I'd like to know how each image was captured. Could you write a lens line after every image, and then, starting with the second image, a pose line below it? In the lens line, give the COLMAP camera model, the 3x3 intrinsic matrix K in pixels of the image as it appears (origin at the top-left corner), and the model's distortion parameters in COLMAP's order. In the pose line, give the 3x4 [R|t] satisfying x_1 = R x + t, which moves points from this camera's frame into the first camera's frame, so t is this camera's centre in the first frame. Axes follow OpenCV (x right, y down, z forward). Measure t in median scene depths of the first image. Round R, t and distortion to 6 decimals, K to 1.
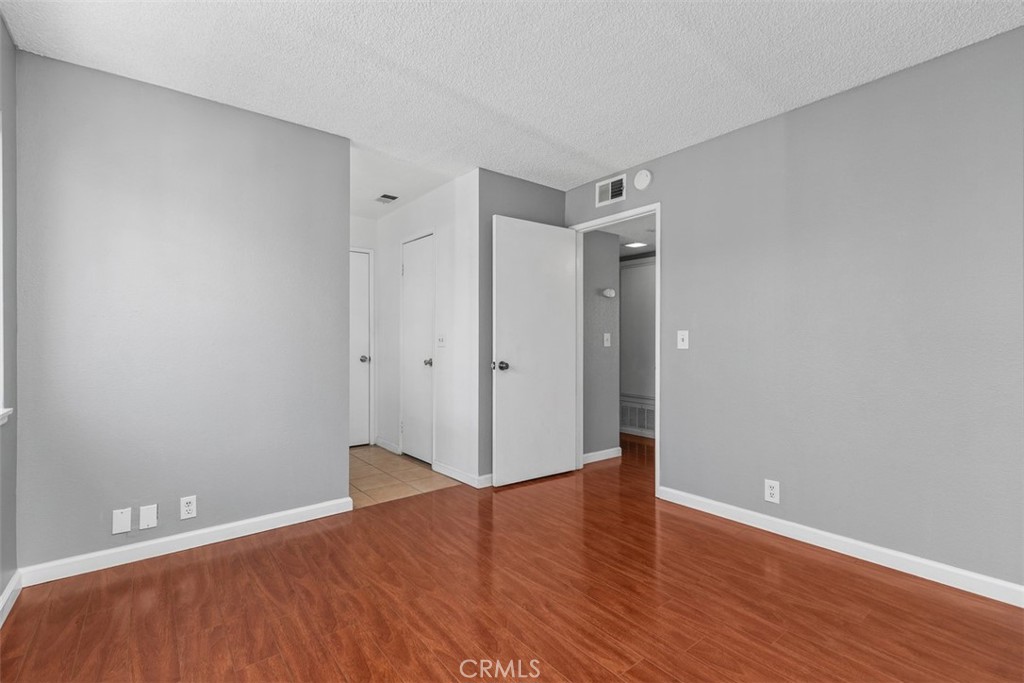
lens RADIAL K [[455.9, 0, 510.7], [0, 455.9, 338.9], [0, 0, 1]] dist [0.000201, 0.000048]
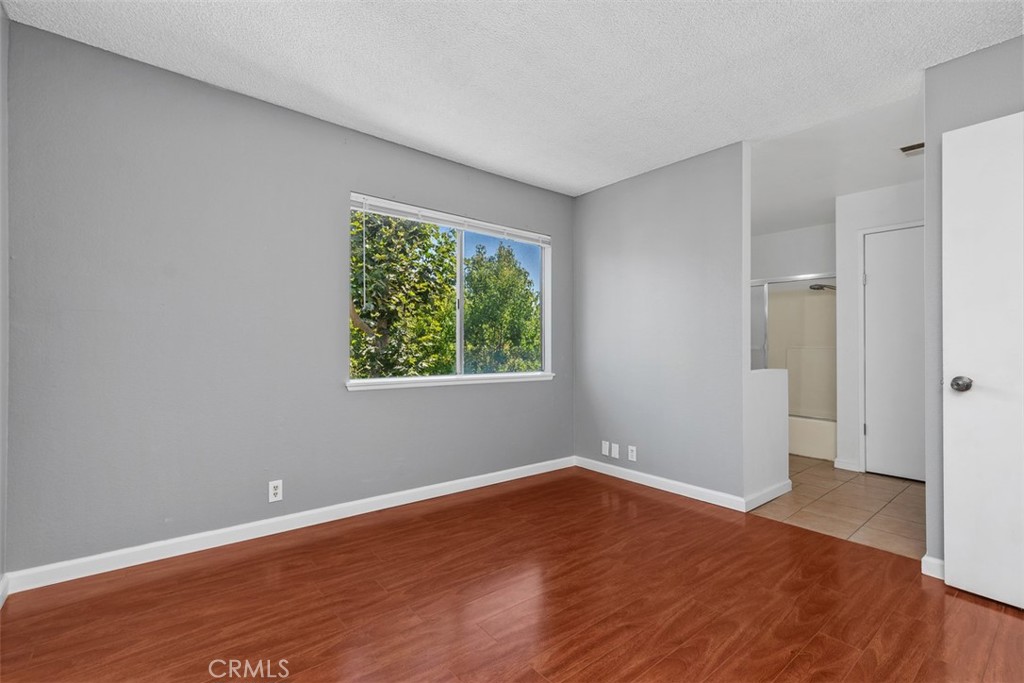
lens RADIAL K [[455.9, 0, 510.7], [0, 455.9, 338.9], [0, 0, 1]] dist [0.000201, 0.000048]
pose [[0.023568, -0.008502, -0.999686, 0.809826], [-0.000522, 0.999964, -0.008516, 0.009089], [0.999722, 0.000722, 0.023563, 0.597050]]
